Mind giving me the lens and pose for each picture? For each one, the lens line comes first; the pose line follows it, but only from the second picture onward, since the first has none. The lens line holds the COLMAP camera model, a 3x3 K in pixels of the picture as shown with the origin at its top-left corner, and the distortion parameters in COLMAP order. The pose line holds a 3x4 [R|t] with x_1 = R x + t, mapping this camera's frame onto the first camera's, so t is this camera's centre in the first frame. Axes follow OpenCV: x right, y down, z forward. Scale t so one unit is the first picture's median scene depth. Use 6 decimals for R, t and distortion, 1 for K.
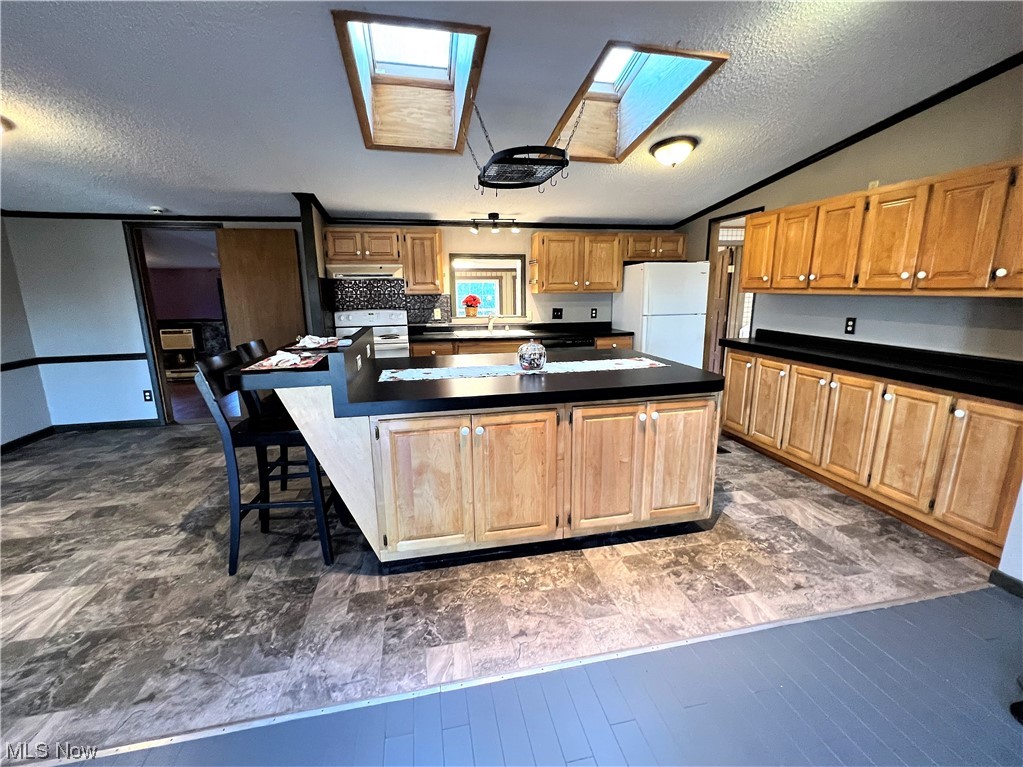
lens RADIAL K [[434.8, 0, 509.9], [0, 434.8, 381.5], [0, 0, 1]] dist [-0.000903, 0.000173]
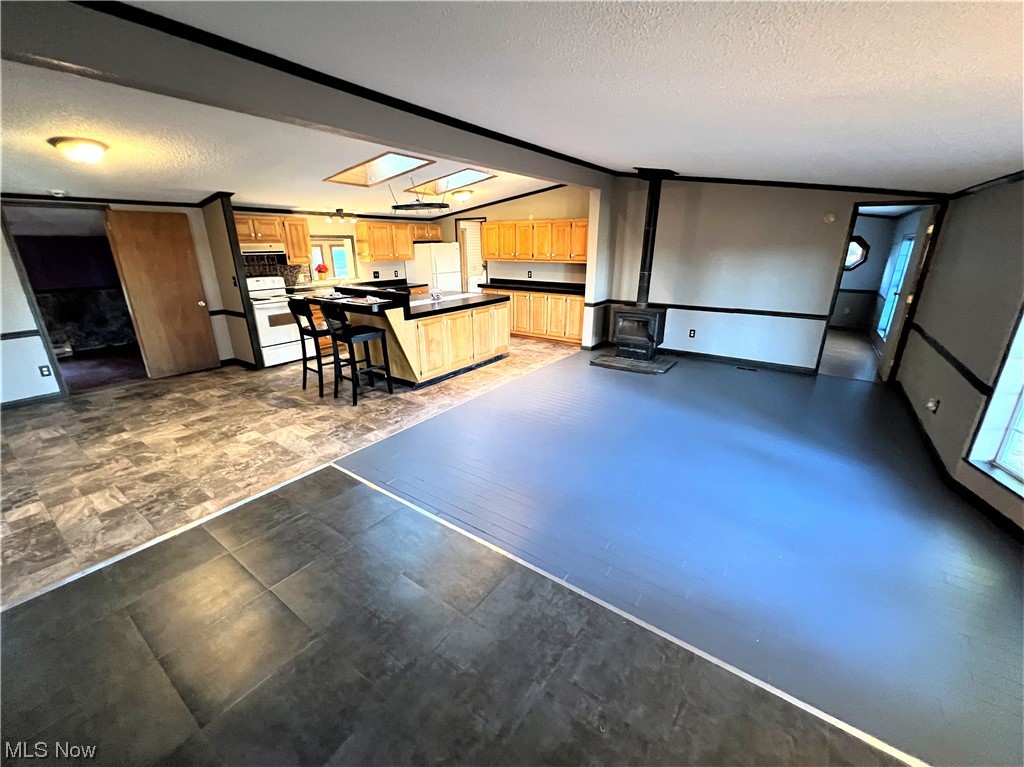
lens RADIAL K [[413.0, 0, 513.2], [0, 413.0, 378.5], [0, 0, 1]] dist [-0.001848, -0.000268]
pose [[0.729210, -0.204758, 0.652937, -0.965602], [0.140399, 0.978651, 0.150102, 0.087094], [-0.669732, -0.017784, 0.742390, -0.703259]]
